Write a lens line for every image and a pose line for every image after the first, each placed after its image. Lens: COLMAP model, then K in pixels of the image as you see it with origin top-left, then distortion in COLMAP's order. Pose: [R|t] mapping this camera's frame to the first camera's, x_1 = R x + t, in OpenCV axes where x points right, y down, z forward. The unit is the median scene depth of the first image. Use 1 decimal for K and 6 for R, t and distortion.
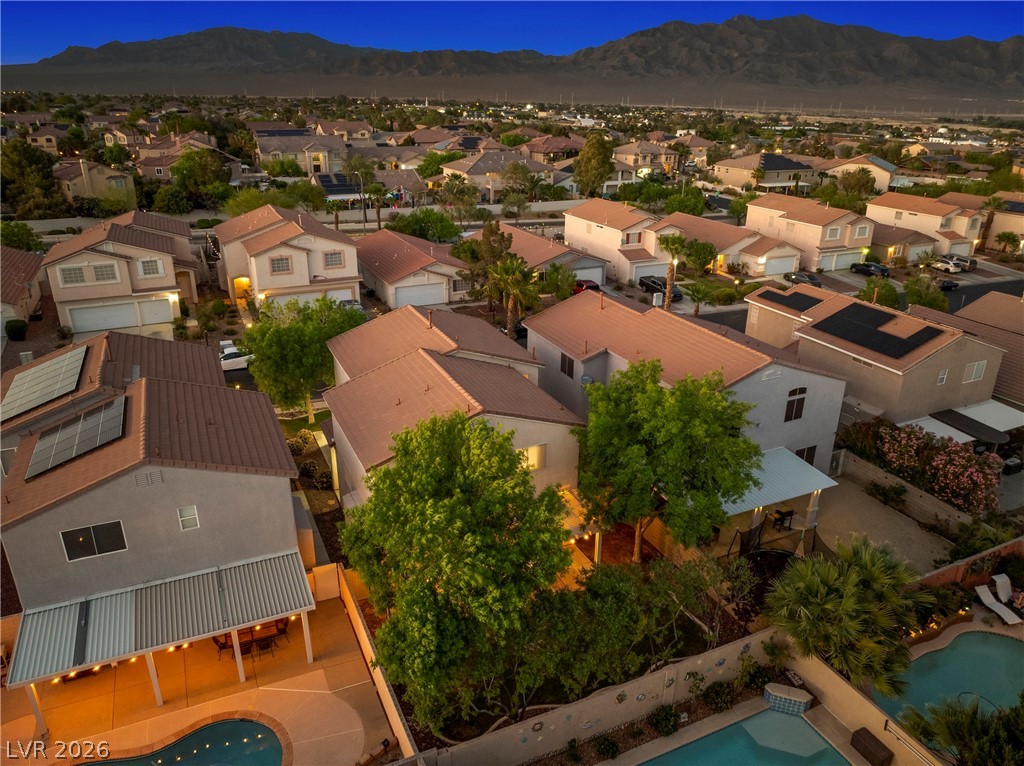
lens RADIAL K [[721.1, 0, 513.1], [0, 721.1, 382.8], [0, 0, 1]] dist [-0.055045, 0.026362]
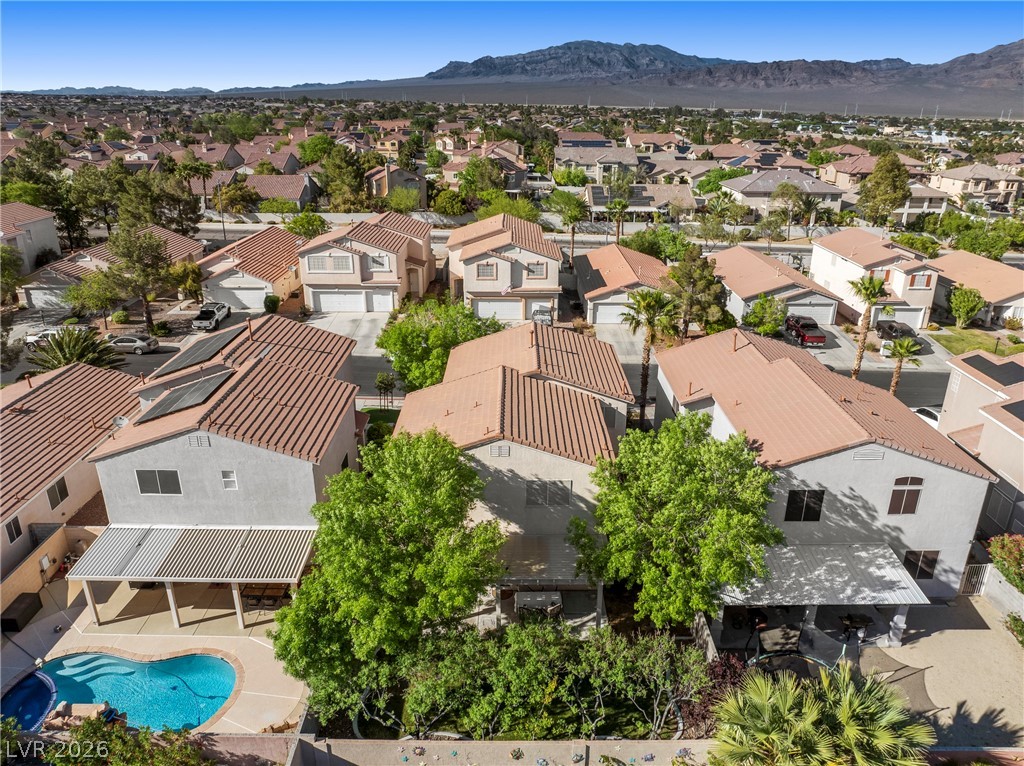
lens RADIAL K [[719.9, 0, 512.0], [0, 719.9, 383.0], [0, 0, 1]] dist [-0.056424, 0.028335]
pose [[0.904916, 0.148714, -0.398762, 0.161751], [-0.153630, 0.987930, 0.019804, -0.025187], [0.396894, 0.043341, 0.916840, 0.035580]]
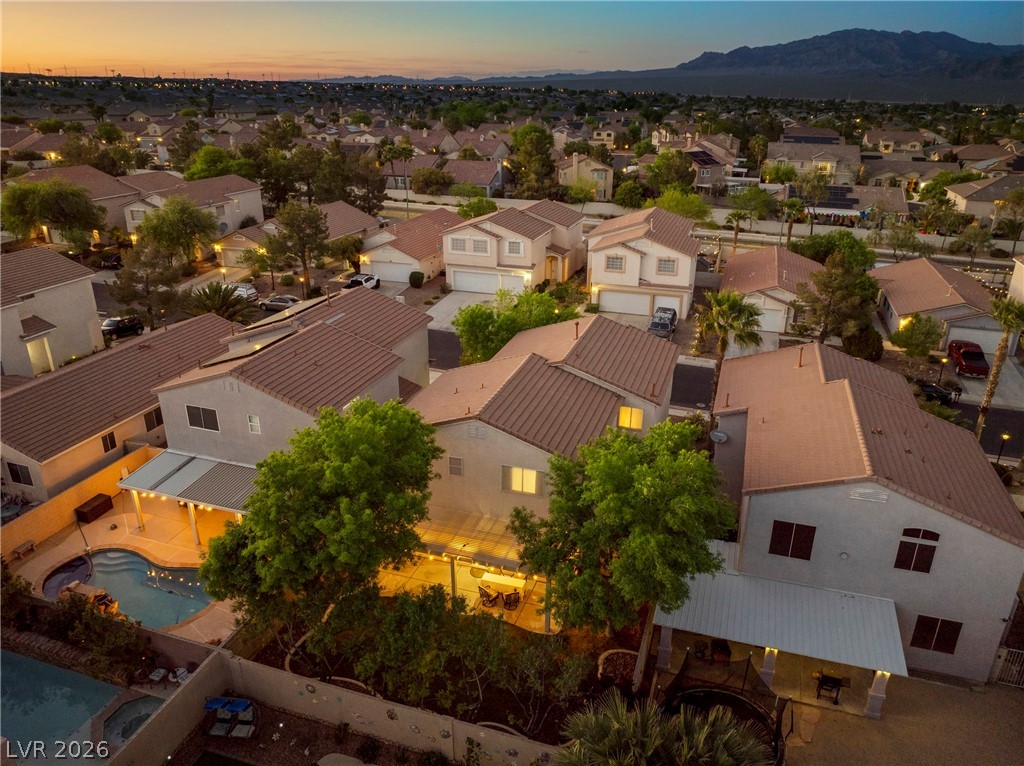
lens RADIAL K [[721.1, 0, 513.1], [0, 721.1, 382.8], [0, 0, 1]] dist [-0.055045, 0.026362]
pose [[0.726142, 0.252634, -0.639448, 0.284888], [-0.255145, 0.962650, 0.090589, -0.050861], [0.638451, 0.097371, 0.763479, 0.106503]]
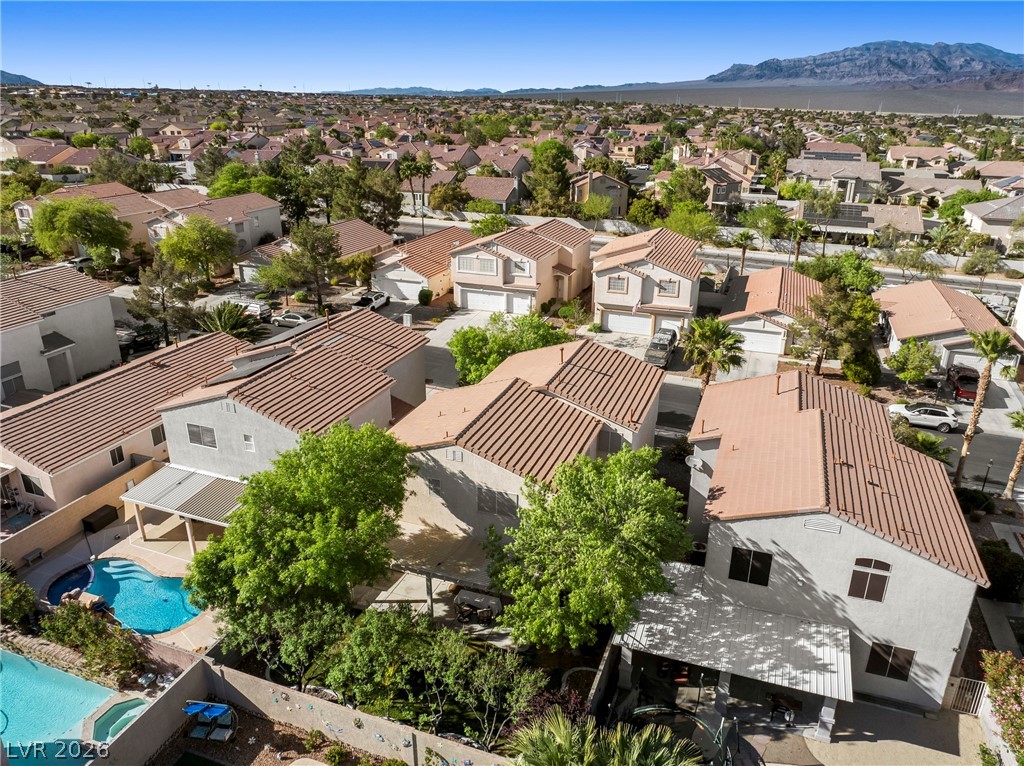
lens RADIAL K [[719.9, 0, 512.0], [0, 719.9, 383.0], [0, 0, 1]] dist [-0.056424, 0.028335]
pose [[0.699389, 0.253775, -0.668172, 0.318940], [-0.265292, 0.960234, 0.087014, -0.071887], [0.663683, 0.116405, 0.738901, 0.110206]]
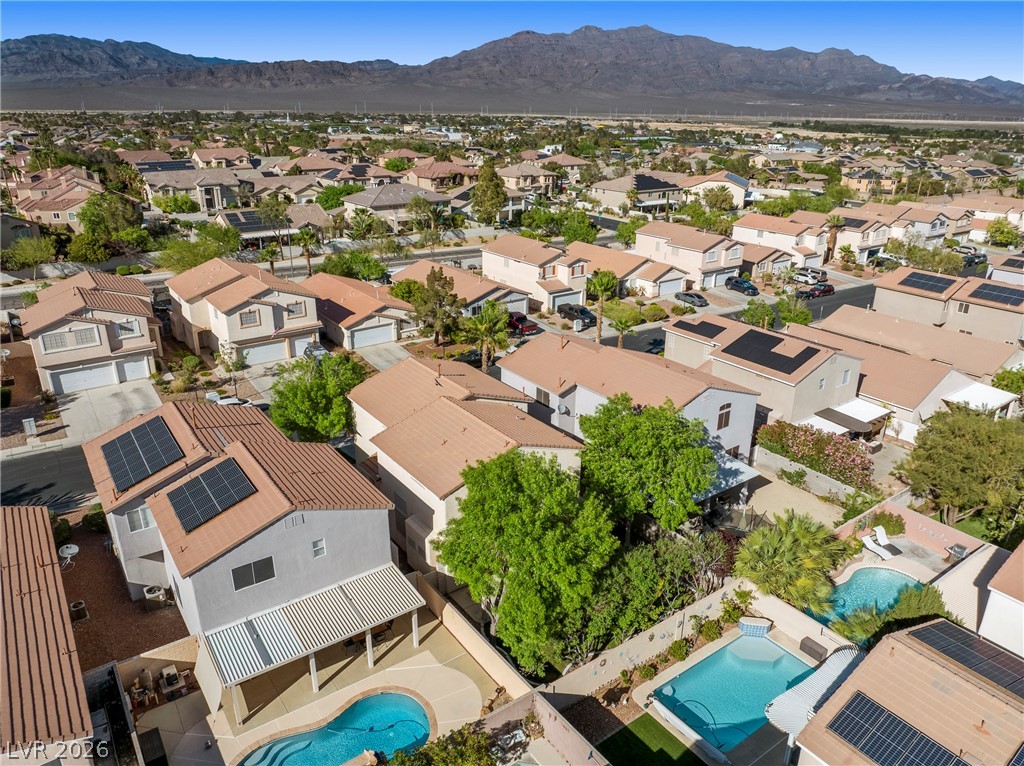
lens RADIAL K [[721.1, 0, 513.1], [0, 721.1, 382.8], [0, 0, 1]] dist [-0.055045, 0.026362]
pose [[0.982899, -0.073013, 0.169050, -0.117627], [0.074826, 0.997187, -0.004371, -0.030945], [-0.168256, 0.016946, 0.985598, -0.138247]]
